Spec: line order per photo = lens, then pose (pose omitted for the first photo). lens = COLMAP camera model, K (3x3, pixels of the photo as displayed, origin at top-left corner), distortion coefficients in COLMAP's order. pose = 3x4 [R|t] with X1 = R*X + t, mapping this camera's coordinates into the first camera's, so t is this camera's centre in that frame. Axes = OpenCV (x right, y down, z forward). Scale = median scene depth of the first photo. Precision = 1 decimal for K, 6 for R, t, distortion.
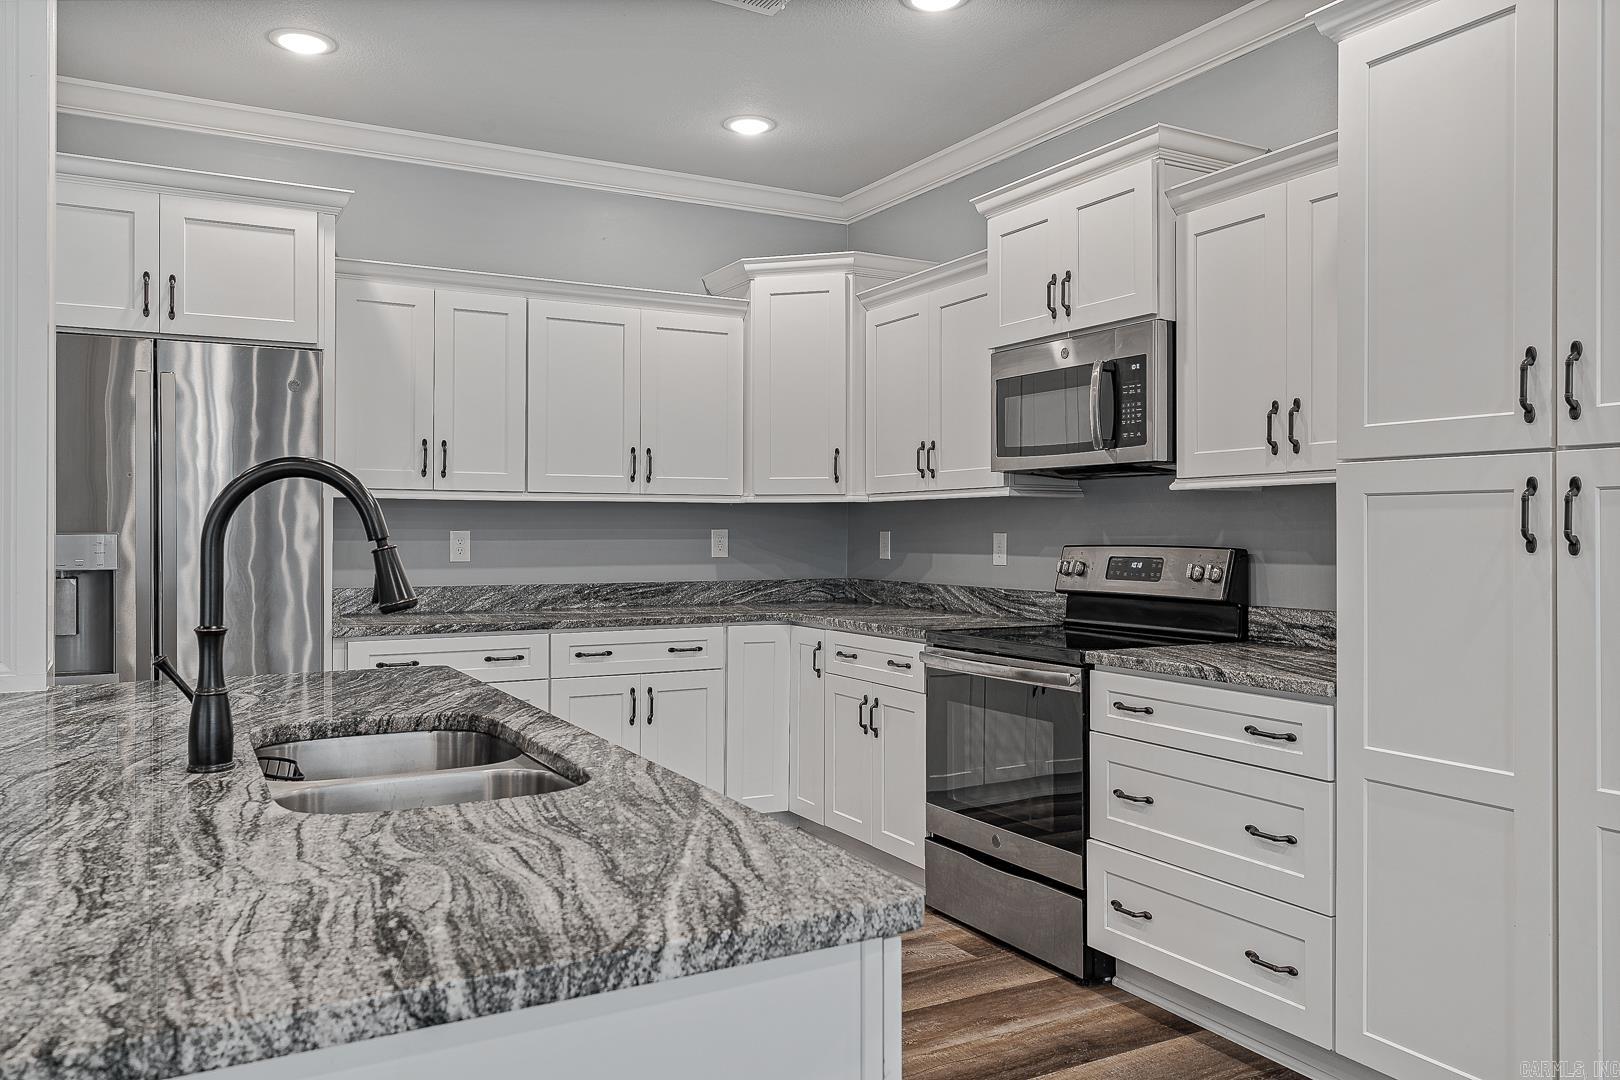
lens RADIAL K [[1188.1, 0, 808.1], [0, 1188.1, 522.9], [0, 0, 1]] dist [0.006042, 0.003868]
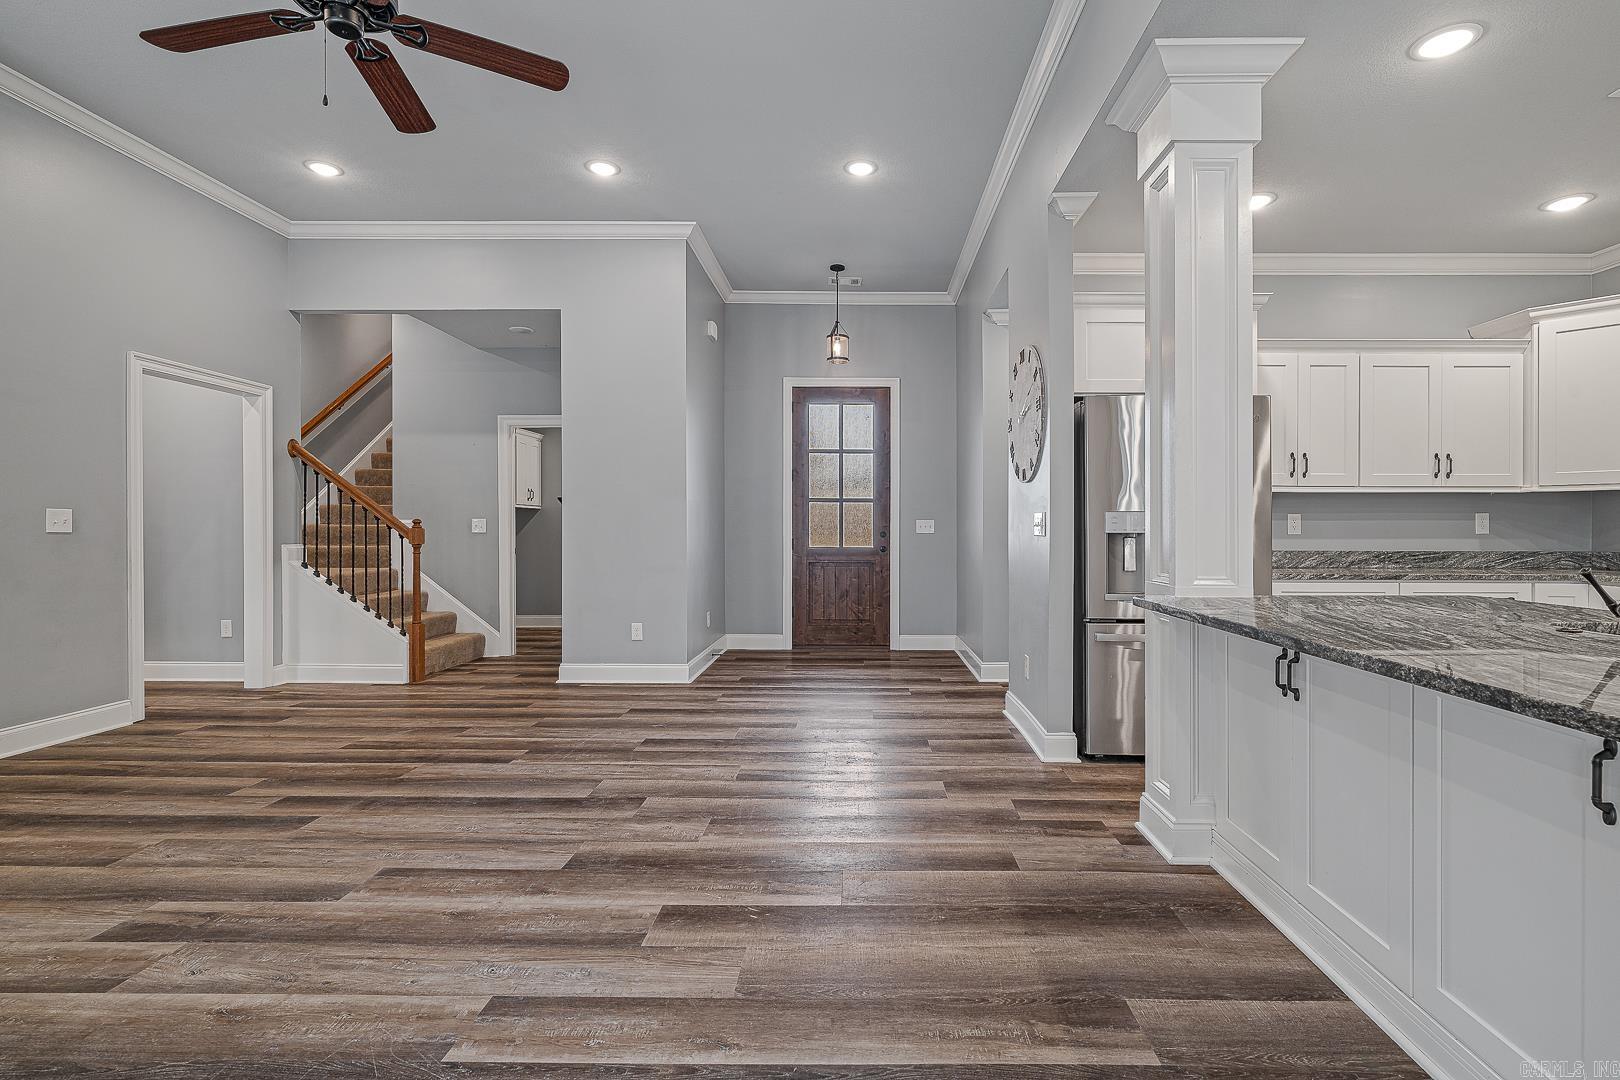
lens RADIAL K [[750.2, 0, 863.2], [0, 750.2, 531.5], [0, 0, 1]] dist [-0.003409, 0.000910]
pose [[0.876427, 0.003431, -0.481523, -0.390790], [0.001828, 0.999944, 0.010451, 0.022162], [0.481532, -0.010040, 0.876371, -0.122617]]
